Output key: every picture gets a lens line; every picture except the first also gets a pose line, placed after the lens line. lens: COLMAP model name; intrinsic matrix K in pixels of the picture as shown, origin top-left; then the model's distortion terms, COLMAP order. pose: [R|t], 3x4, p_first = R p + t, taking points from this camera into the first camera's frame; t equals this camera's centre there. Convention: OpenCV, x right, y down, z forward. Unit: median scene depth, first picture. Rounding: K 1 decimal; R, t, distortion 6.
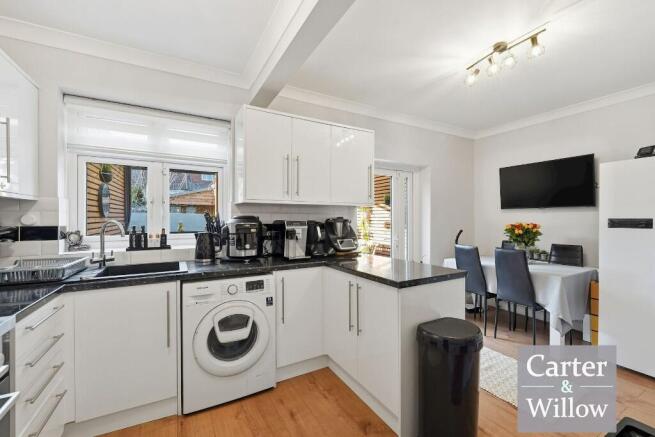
lens RADIAL K [[268.0, 0, 321.3], [0, 268.0, 218.0], [0, 0, 1]] dist [0.000090, -0.000018]
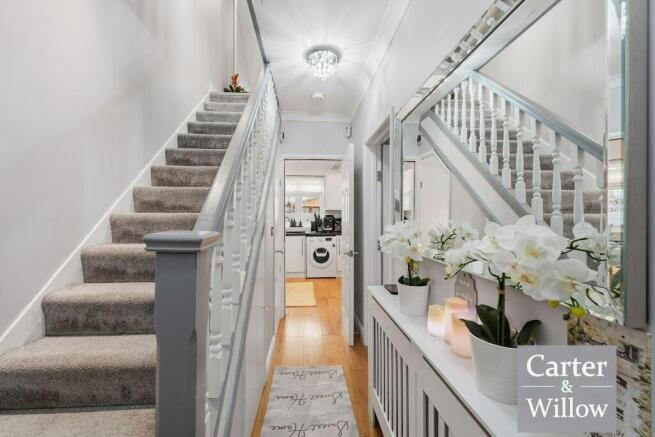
lens RADIAL K [[268.0, 0, 326.8], [0, 268.0, 217.3], [0, 0, 1]] dist [0.000090, -0.000018]
pose [[0.912225, 0.001736, -0.409686, 0.850864], [0.000299, 0.999988, 0.004903, 0.000852], [0.409689, -0.004595, 0.912214, -1.519677]]
